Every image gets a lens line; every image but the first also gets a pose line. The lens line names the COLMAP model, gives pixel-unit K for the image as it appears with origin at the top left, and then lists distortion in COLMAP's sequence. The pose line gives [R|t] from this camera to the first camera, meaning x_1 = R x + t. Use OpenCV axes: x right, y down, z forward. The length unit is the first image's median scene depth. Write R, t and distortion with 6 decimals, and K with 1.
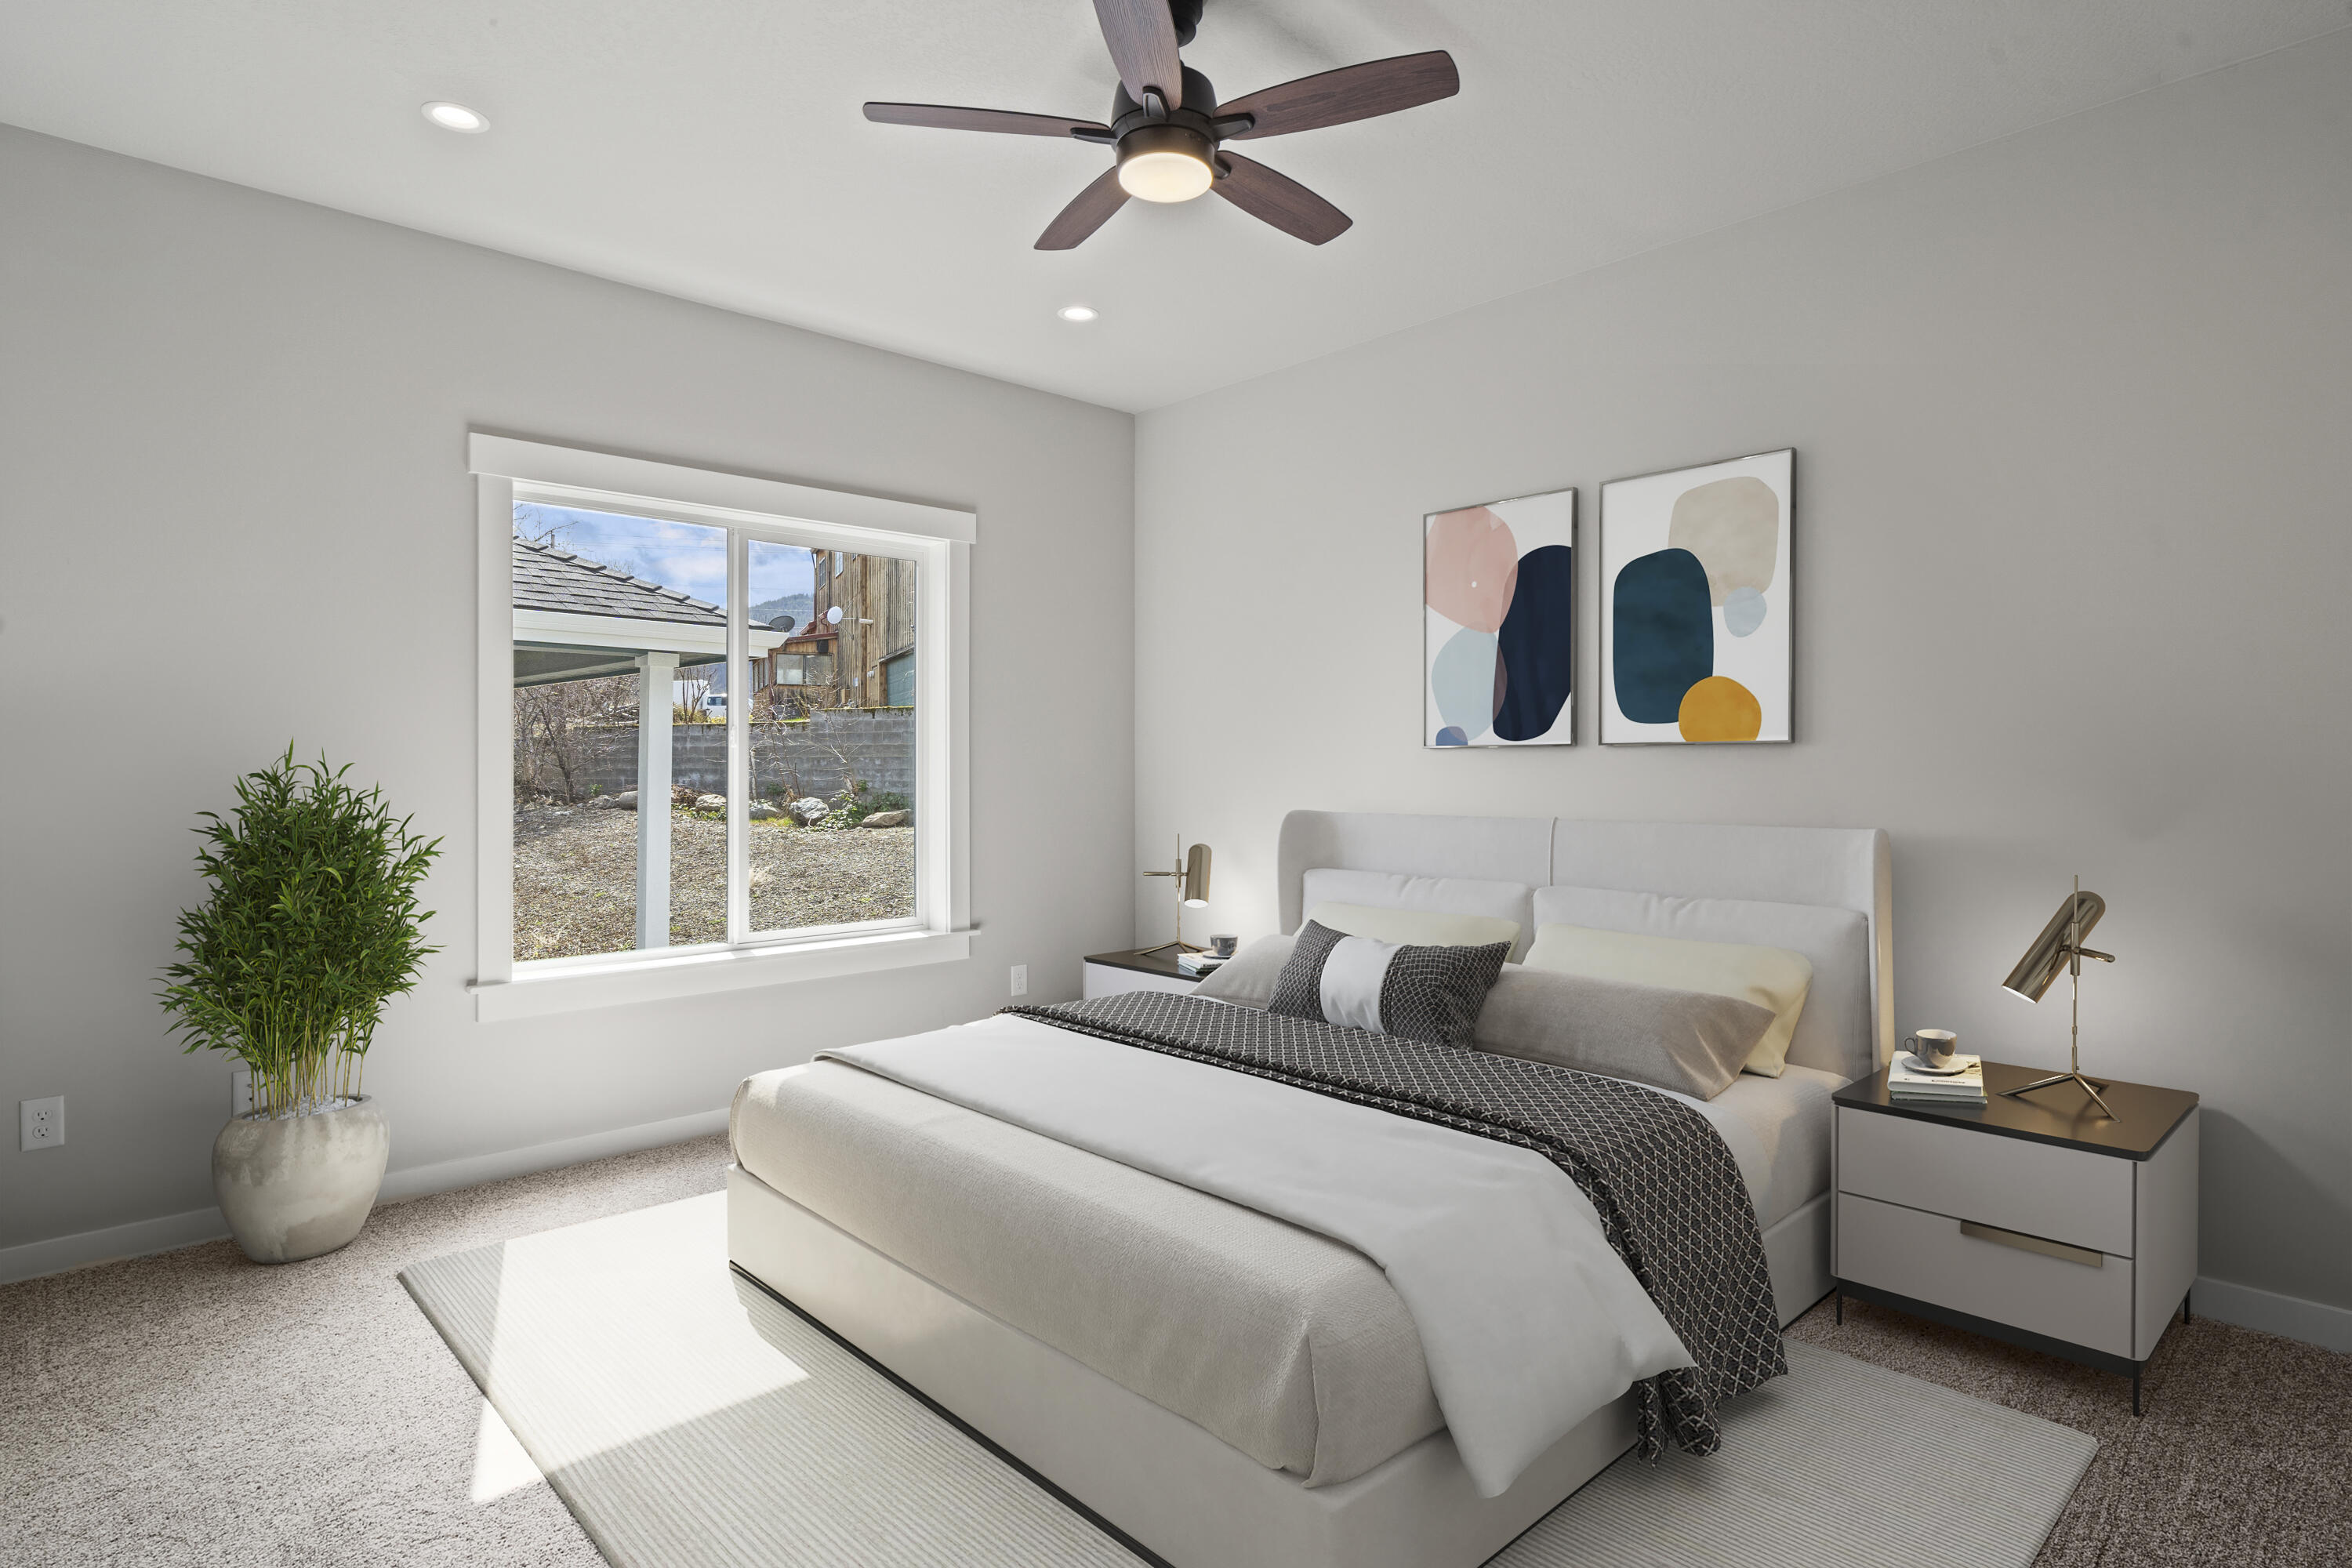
lens RADIAL K [[1215.6, 0, 1167.7], [0, 1215.6, 773.4], [0, 0, 1]] dist [-0.007119, 0.001298]
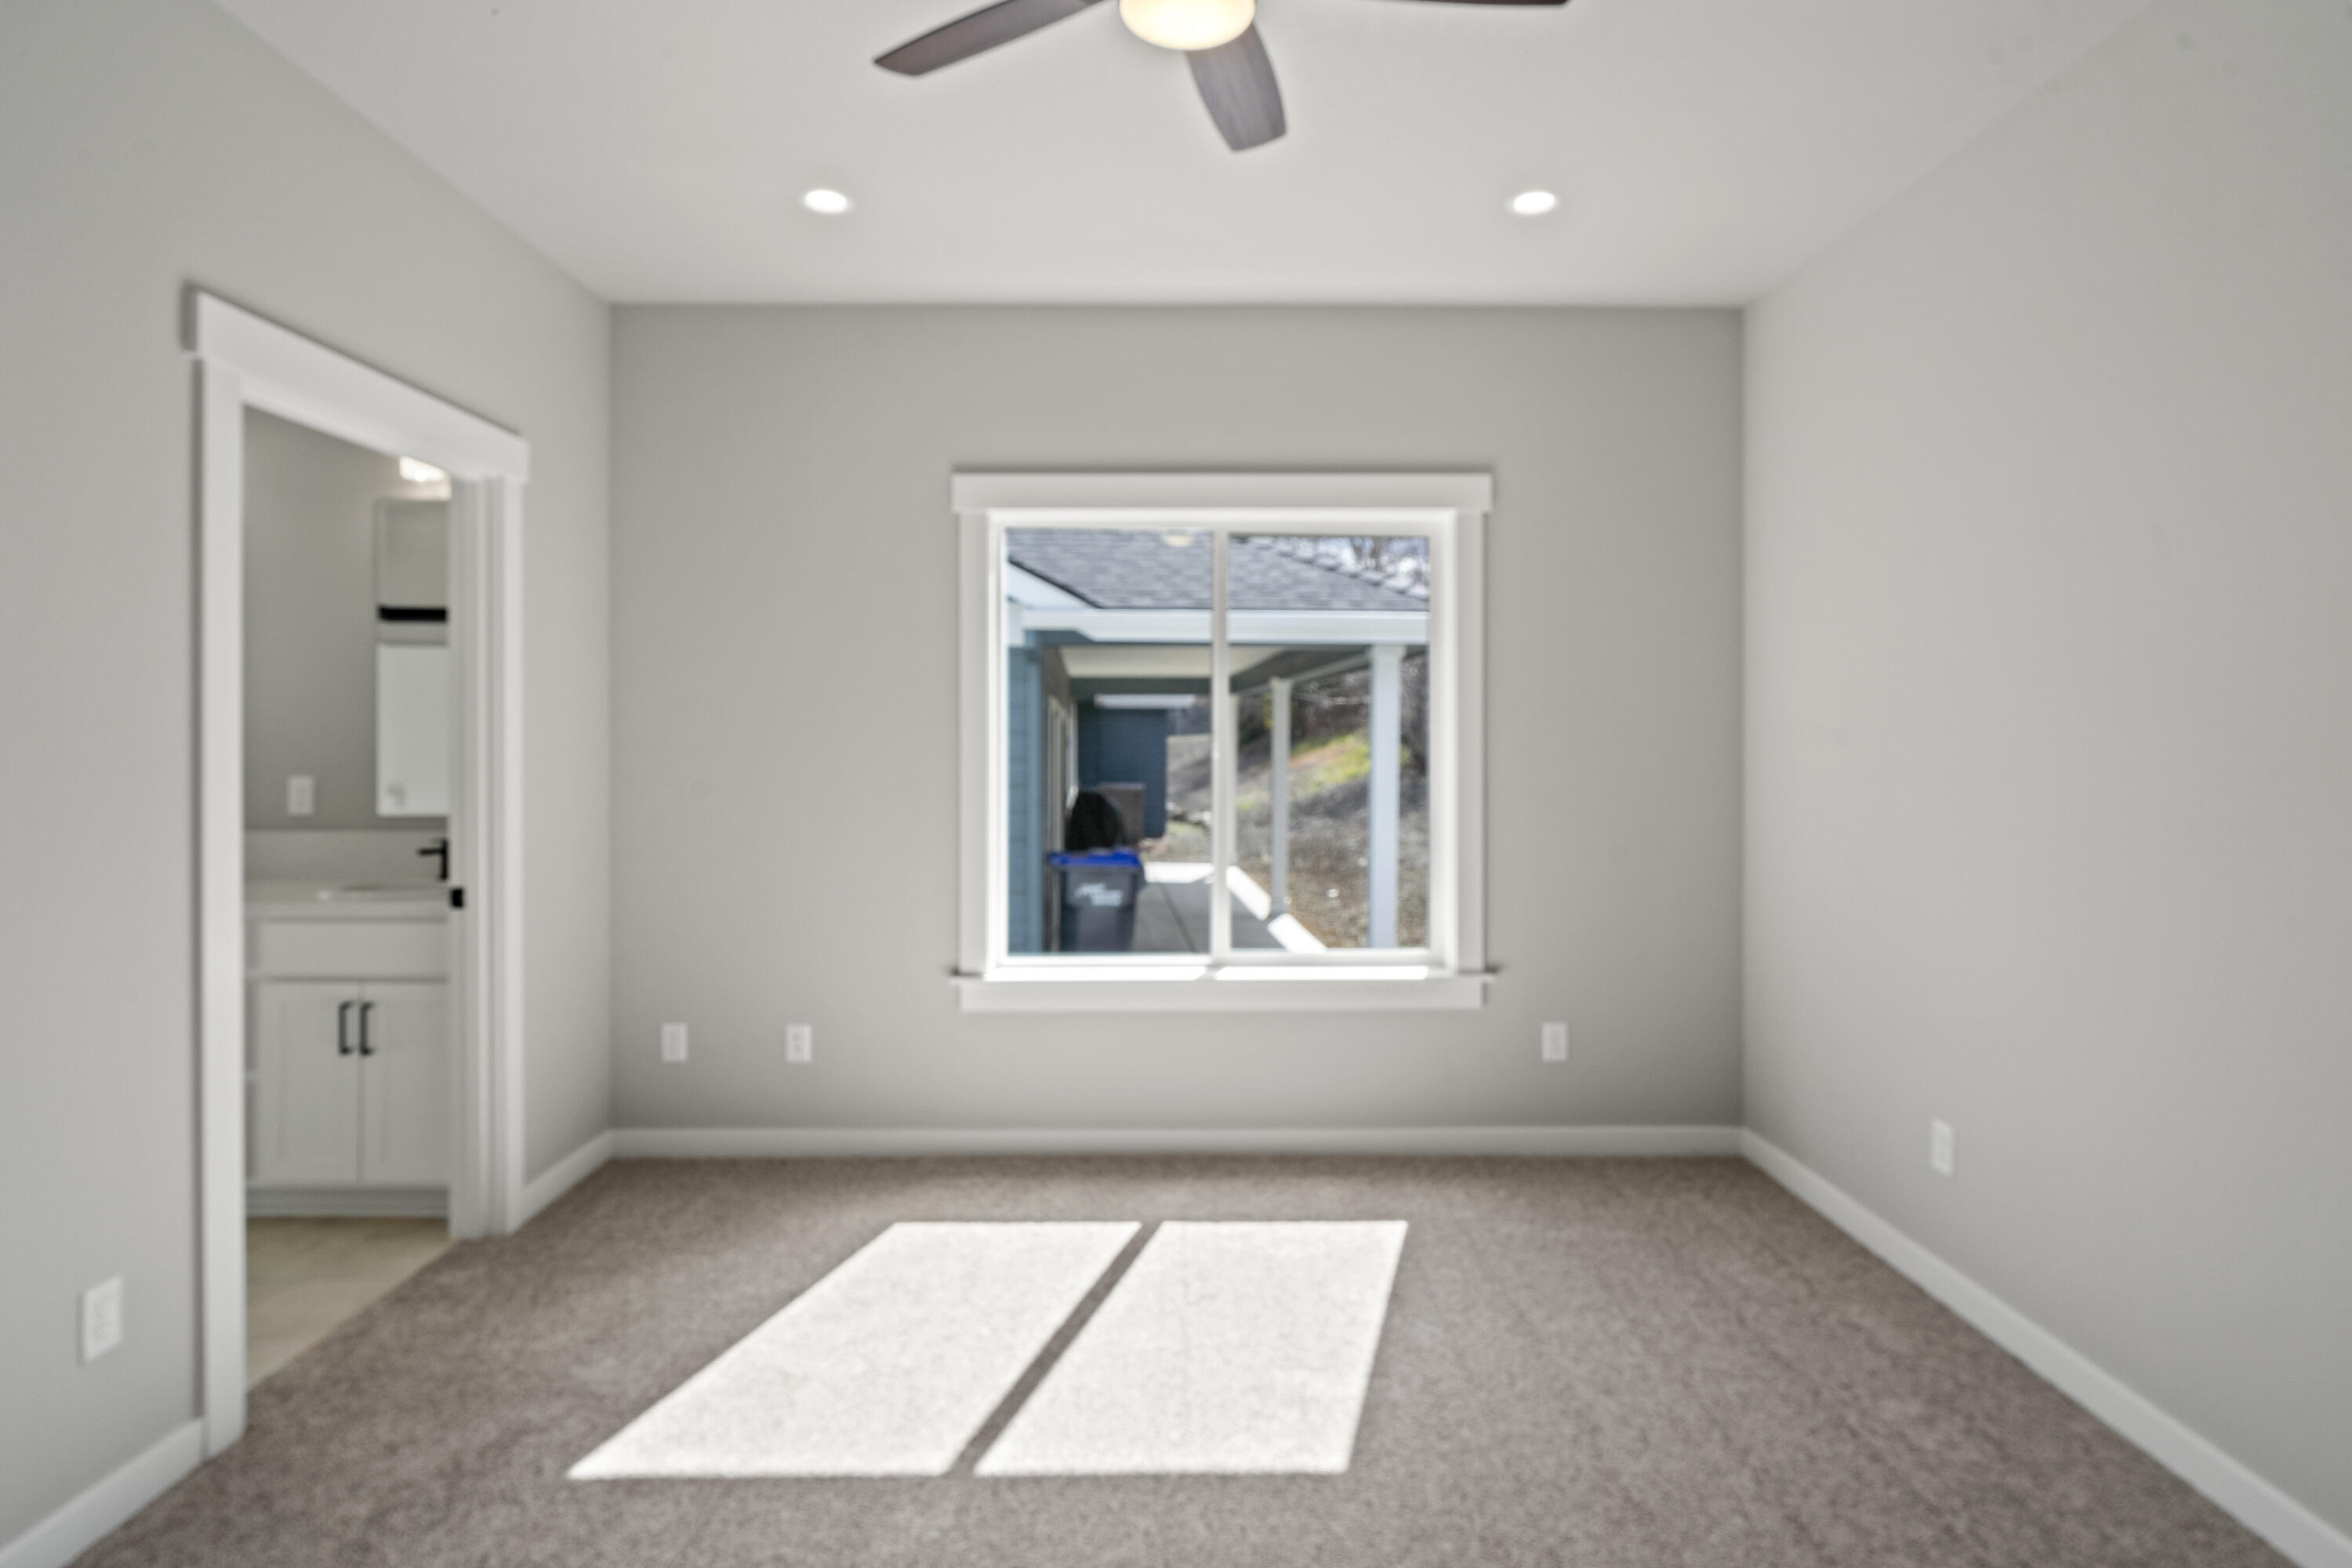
lens RADIAL K [[1215.6, 0, 1235.3], [0, 1215.6, 739.6], [0, 0, 1]] dist [-0.007119, 0.001298]
pose [[0.742010, 0.001750, -0.670386, 0.273152], [-0.005852, 0.999975, -0.003867, -0.027999], [0.670363, 0.006793, 0.742002, 0.266027]]
